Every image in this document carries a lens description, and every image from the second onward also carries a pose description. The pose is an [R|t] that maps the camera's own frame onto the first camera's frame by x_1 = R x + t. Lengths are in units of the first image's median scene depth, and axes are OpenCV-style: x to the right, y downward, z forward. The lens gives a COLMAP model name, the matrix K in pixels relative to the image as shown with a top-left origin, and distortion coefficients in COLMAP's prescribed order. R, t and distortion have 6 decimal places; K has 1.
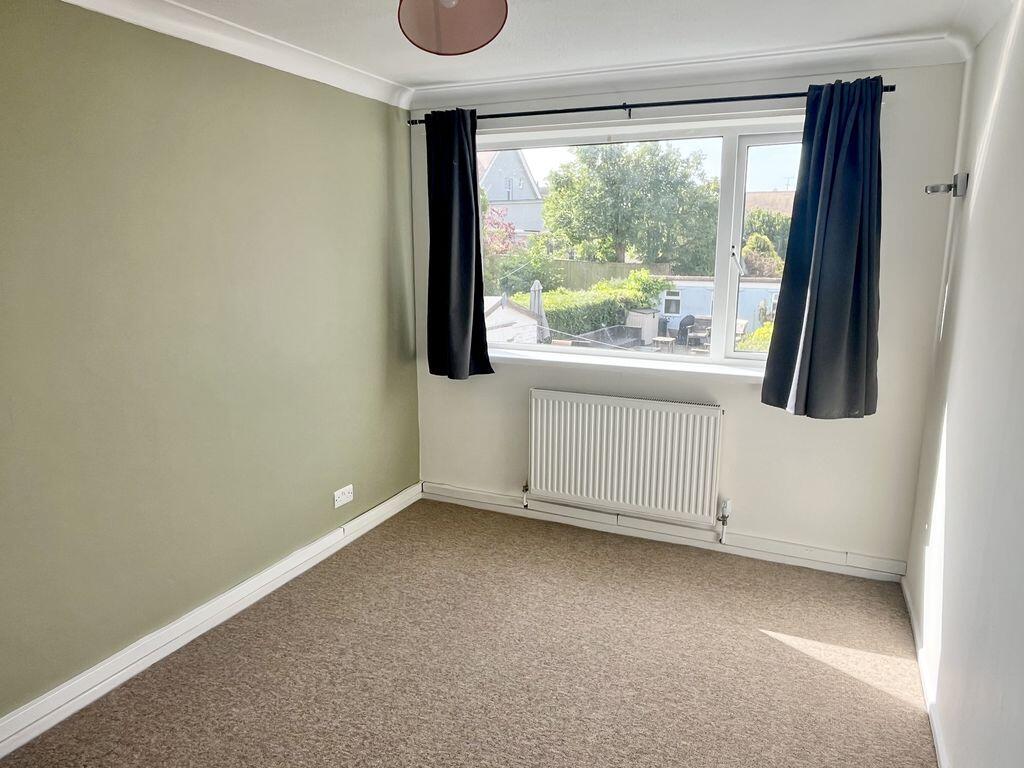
lens RADIAL K [[695.1, 0, 512.0], [0, 695.1, 384.0], [0, 0, 1]] dist [-0.003401, -0.001456]
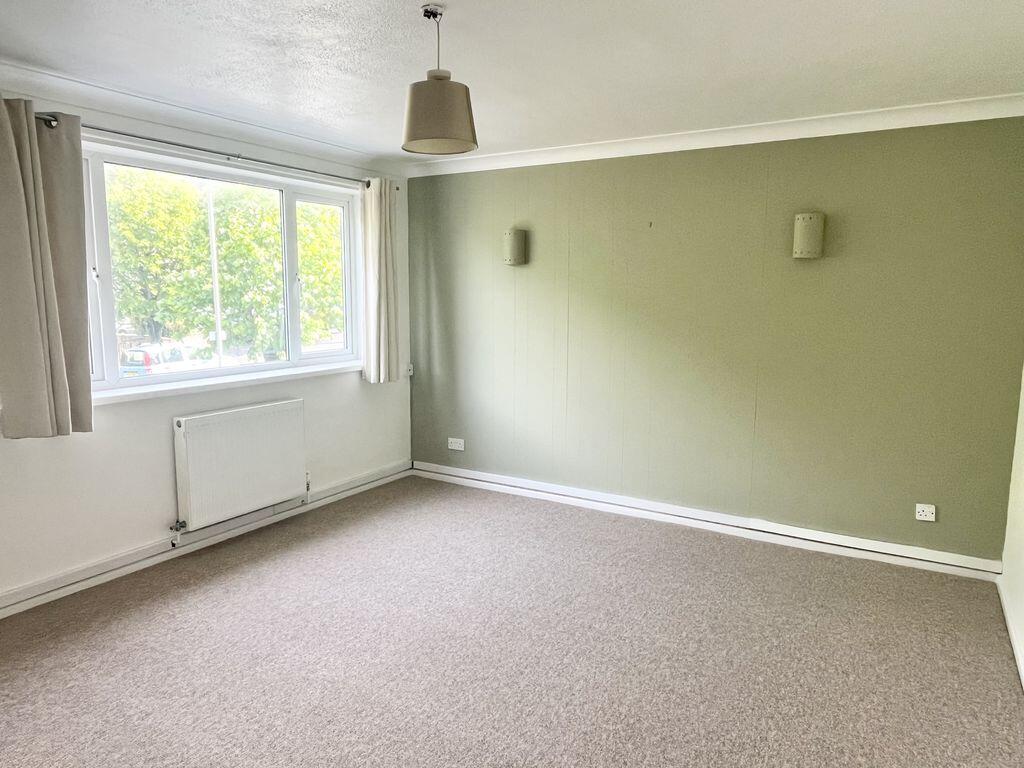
lens RADIAL K [[695.1, 0, 512.0], [0, 695.1, 384.0], [0, 0, 1]] dist [-0.003401, -0.001456]
pose [[0.126274, -0.146675, 0.981092, -0.878084], [0.193192, 0.973708, 0.120706, -0.069291], [-0.973001, 0.174297, 0.151290, 0.399248]]
